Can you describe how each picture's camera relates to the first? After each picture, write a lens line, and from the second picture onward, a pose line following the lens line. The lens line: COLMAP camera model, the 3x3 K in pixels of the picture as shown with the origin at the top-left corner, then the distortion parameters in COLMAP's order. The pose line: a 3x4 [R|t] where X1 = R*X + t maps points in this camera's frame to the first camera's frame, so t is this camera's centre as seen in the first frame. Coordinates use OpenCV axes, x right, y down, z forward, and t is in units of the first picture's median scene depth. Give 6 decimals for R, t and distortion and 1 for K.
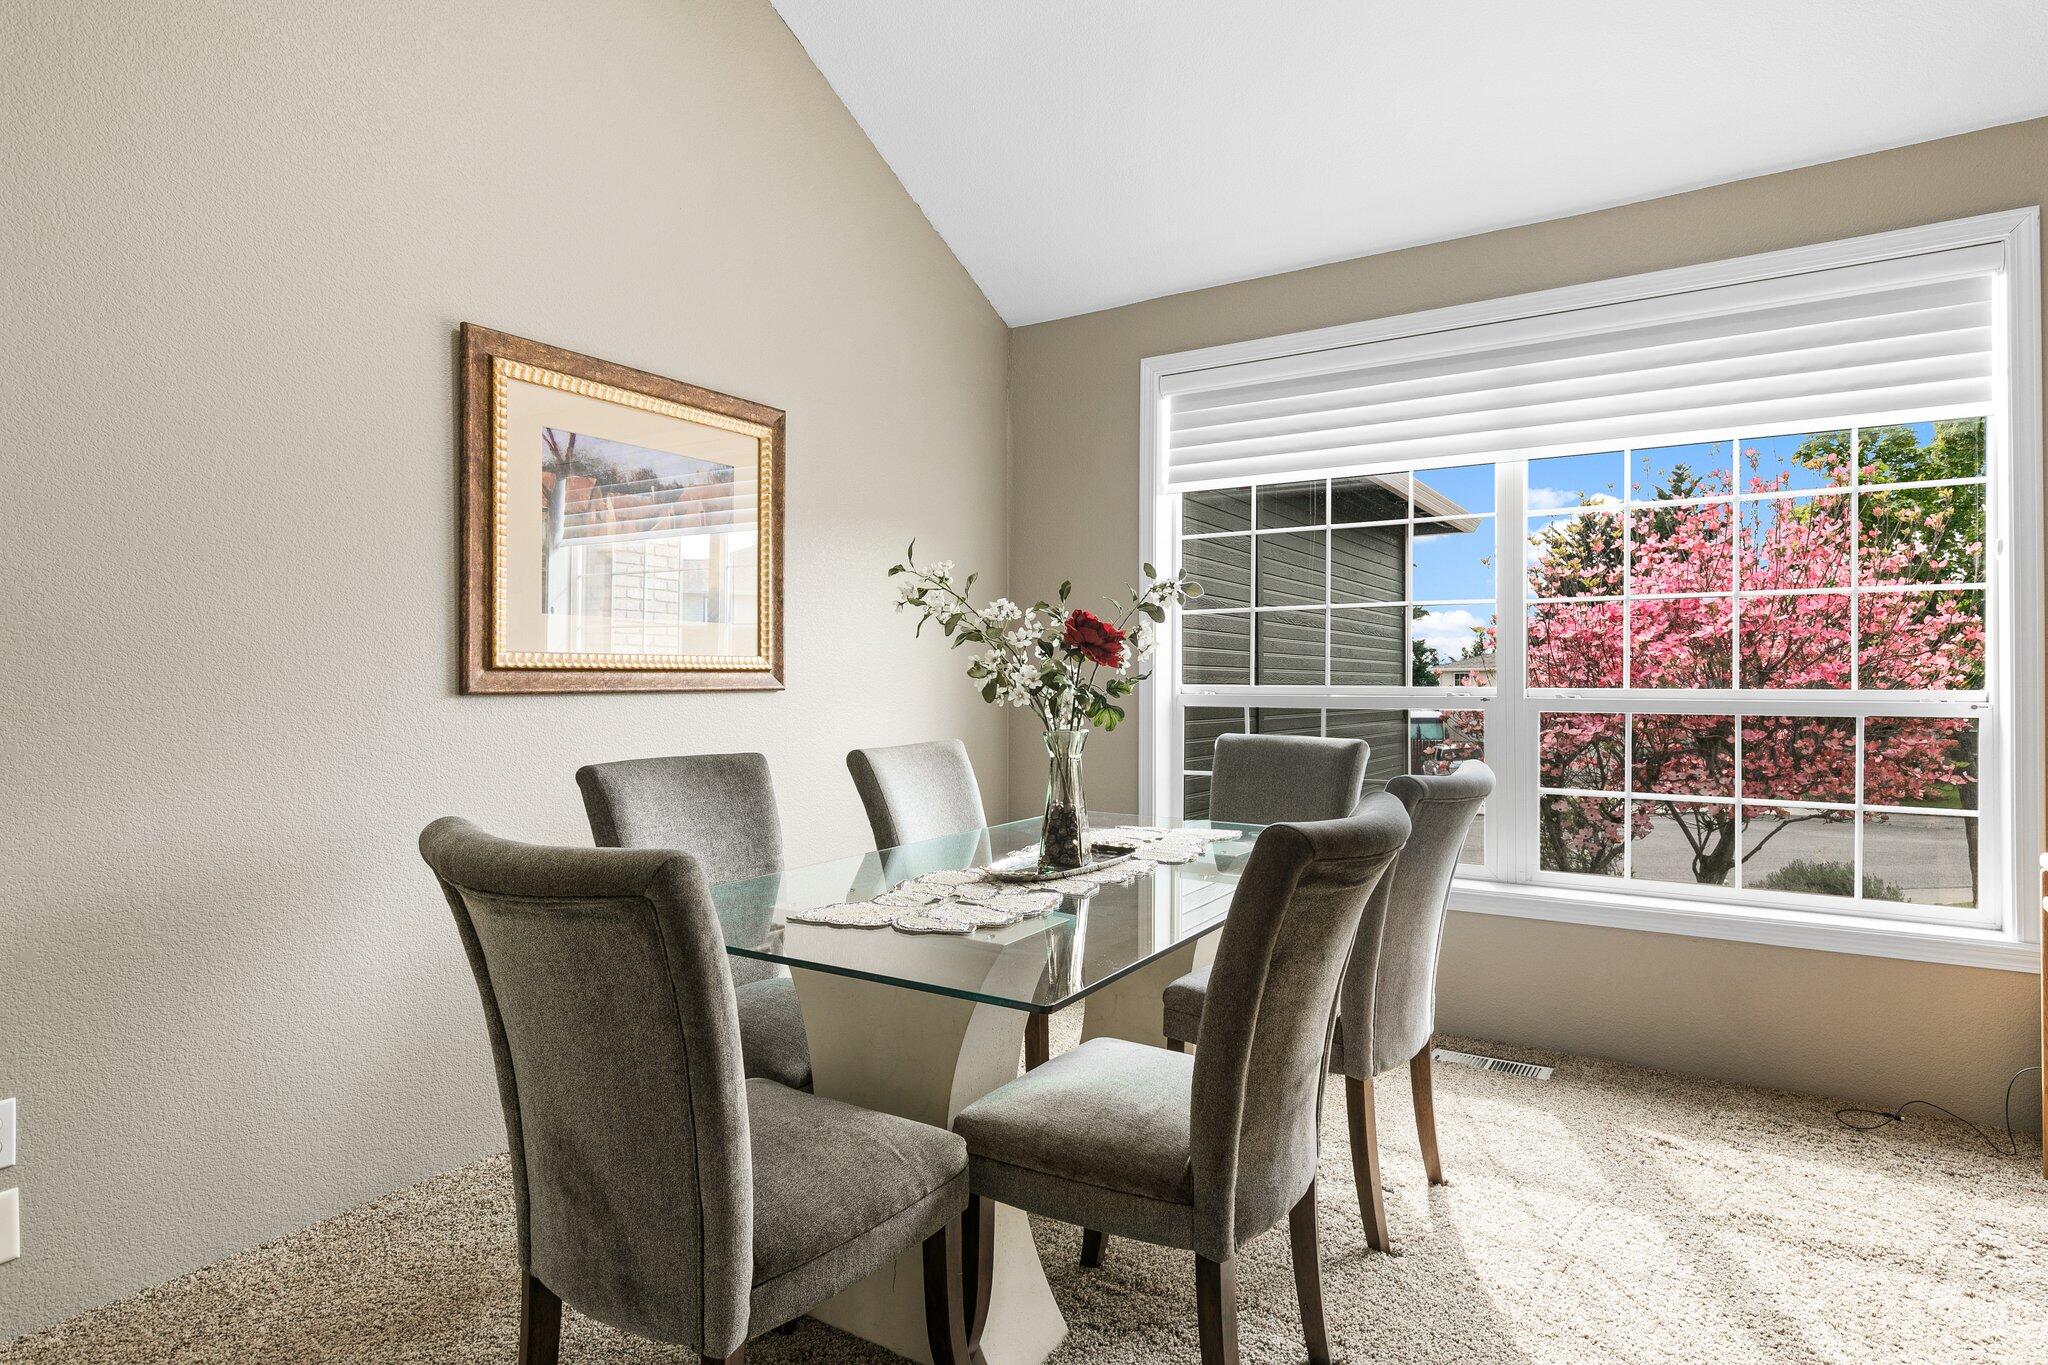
lens RADIAL K [[1112.9, 0, 1042.5], [0, 1112.9, 684.2], [0, 0, 1]] dist [0.000845, 0.000096]
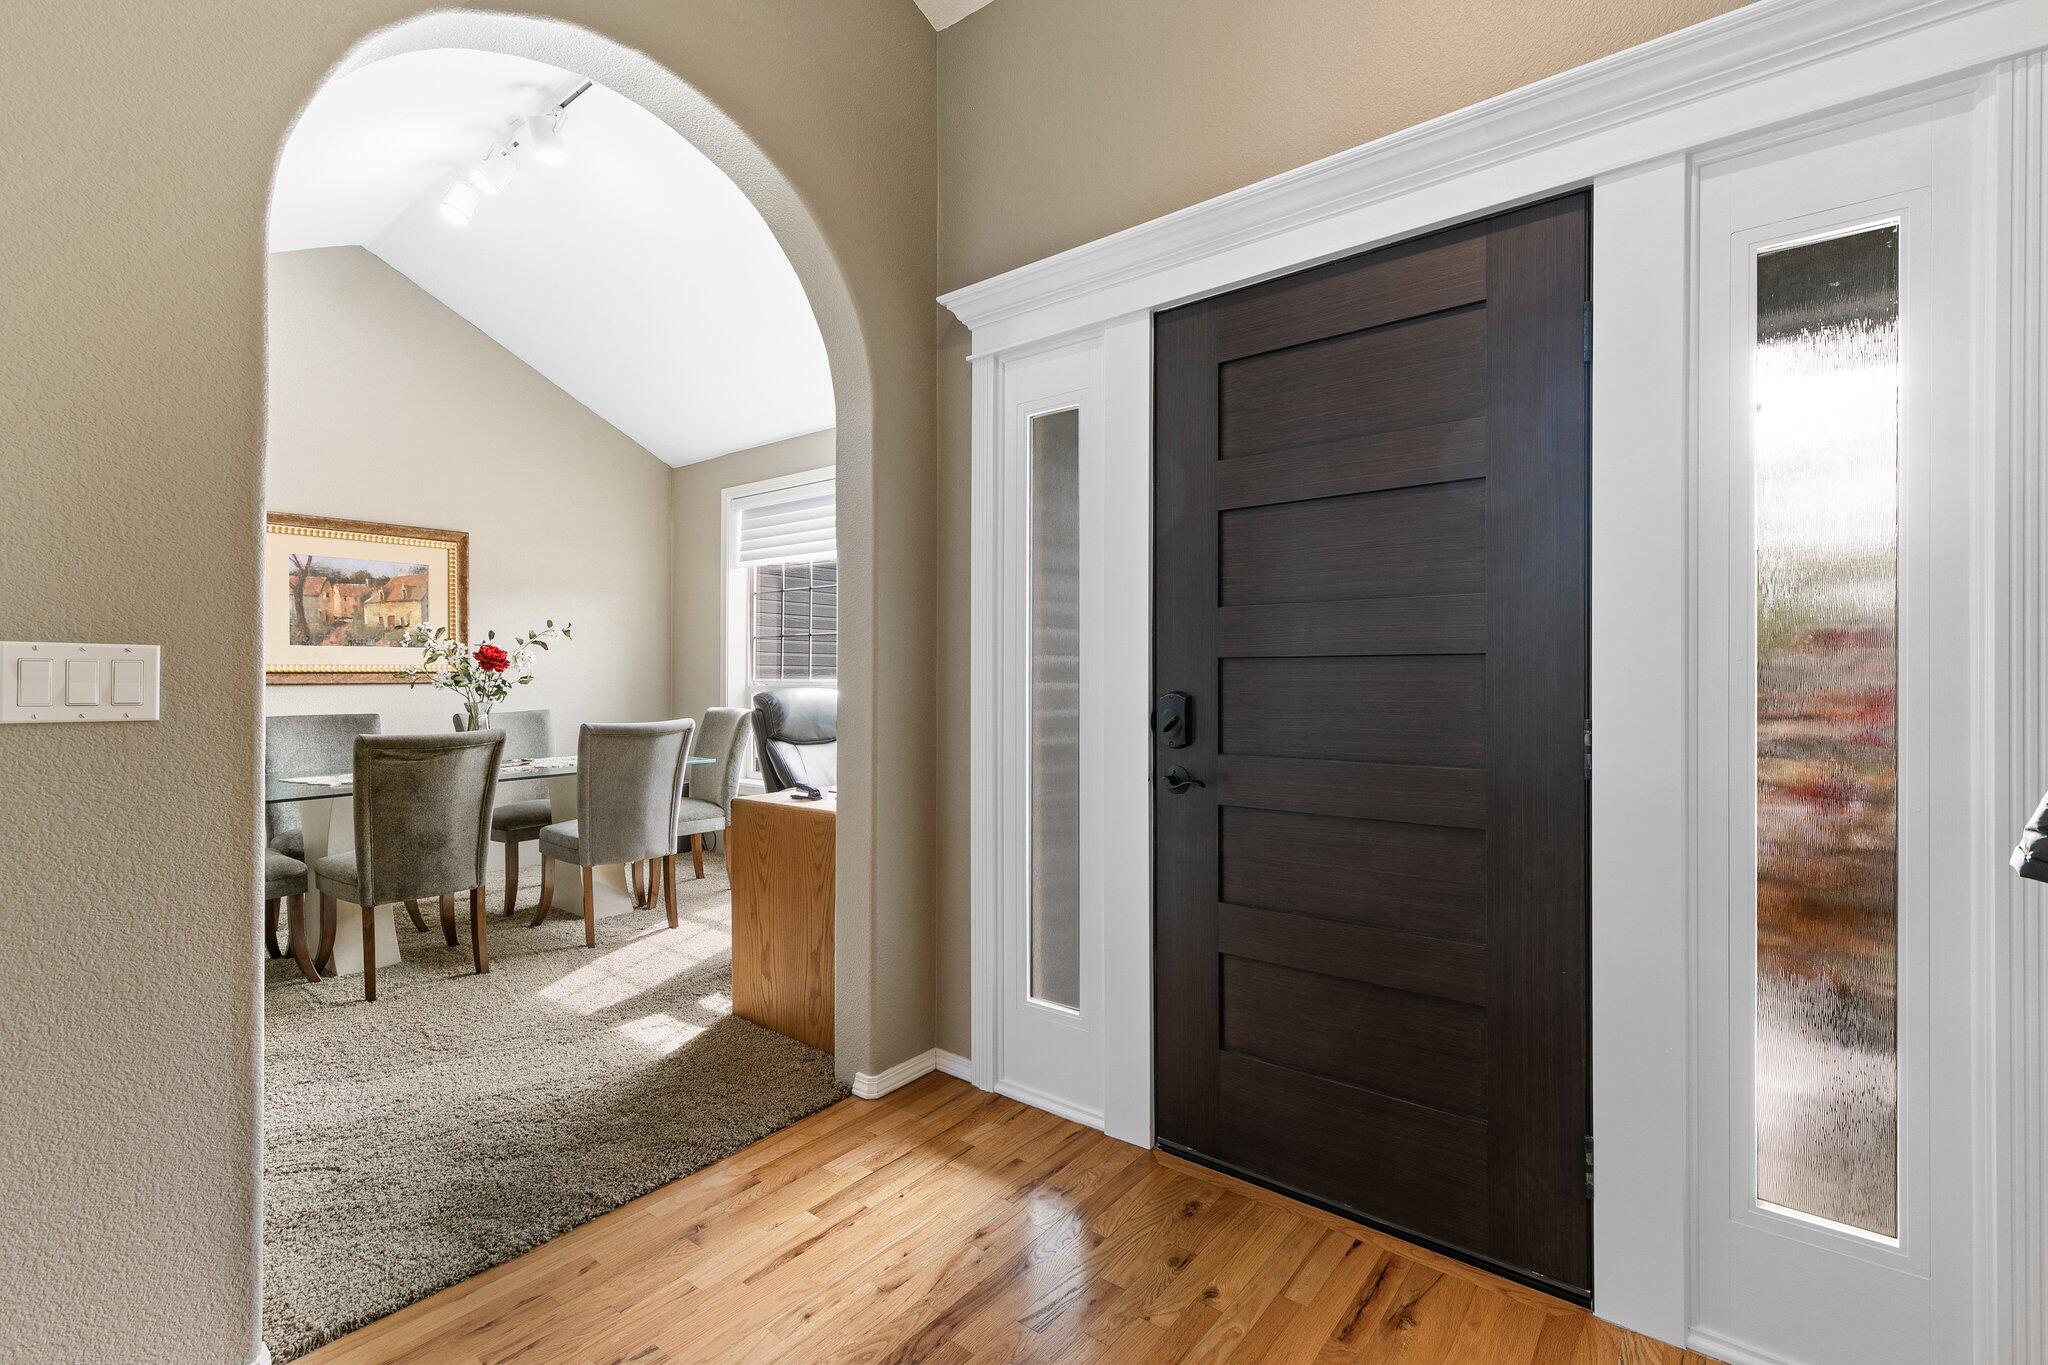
lens RADIAL K [[914.4, 0, 1031.7], [0, 914.4, 681.7], [0, 0, 1]] dist [0.004253, -0.000146]
pose [[0.994195, 0.000485, -0.107596, 0.893249], [0.000063, 0.999987, 0.005090, -0.004701], [0.107597, -0.005067, 0.994182, -0.433973]]
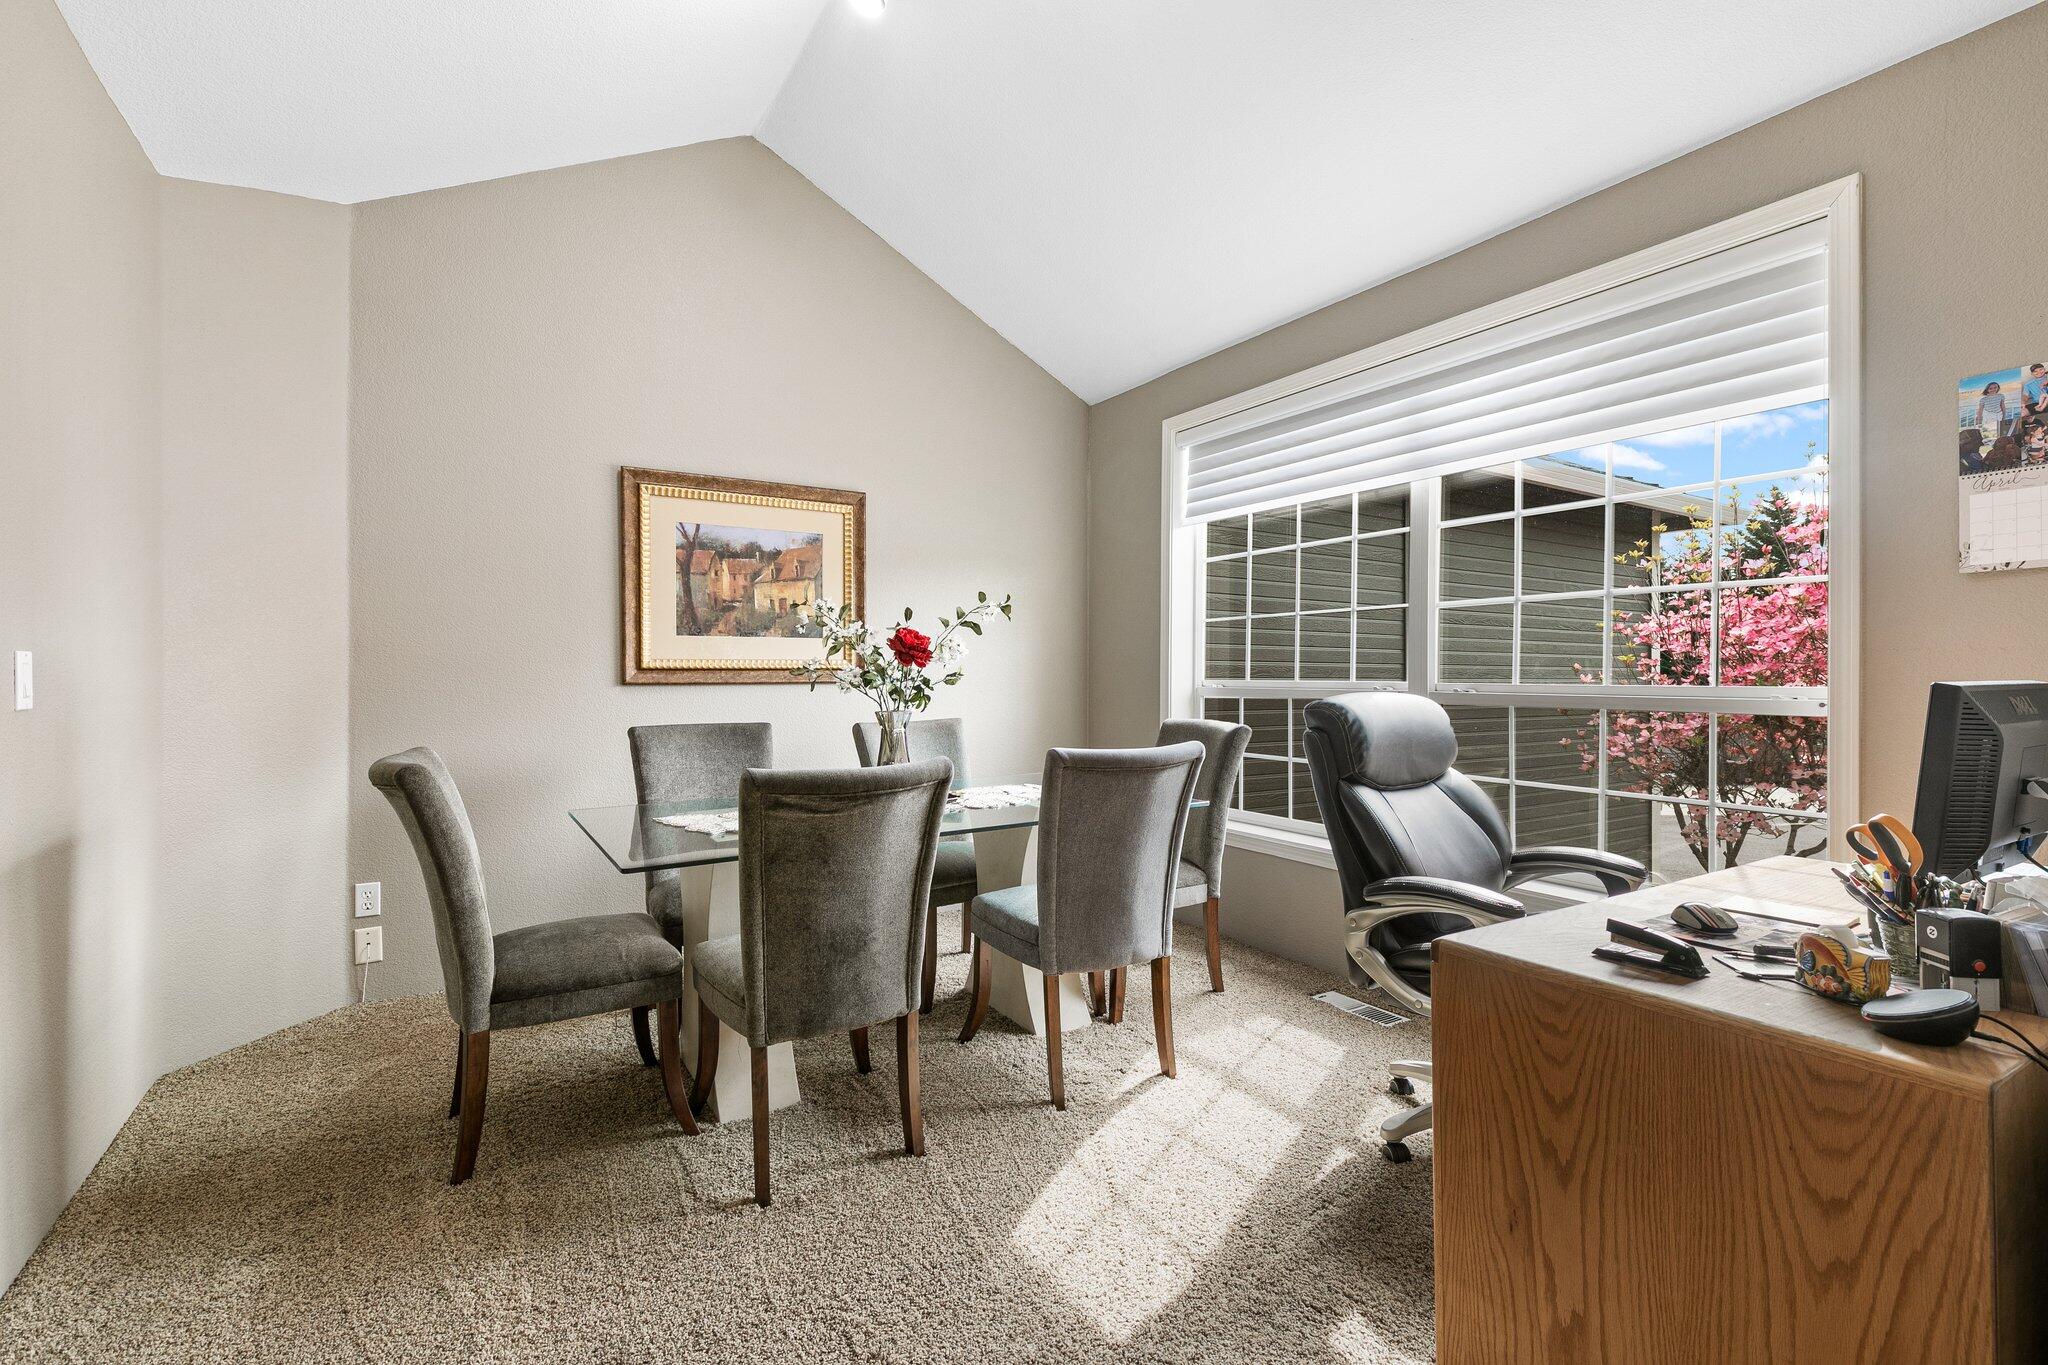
lens RADIAL K [[914.4, 0, 1035.3], [0, 914.4, 682.5], [0, 0, 1]] dist [0.004253, -0.000146]
pose [[0.905209, 0.003166, -0.424956, 0.499358], [-0.000335, 0.999977, 0.006737, -0.002987], [0.424967, -0.005956, 0.905189, -0.000617]]
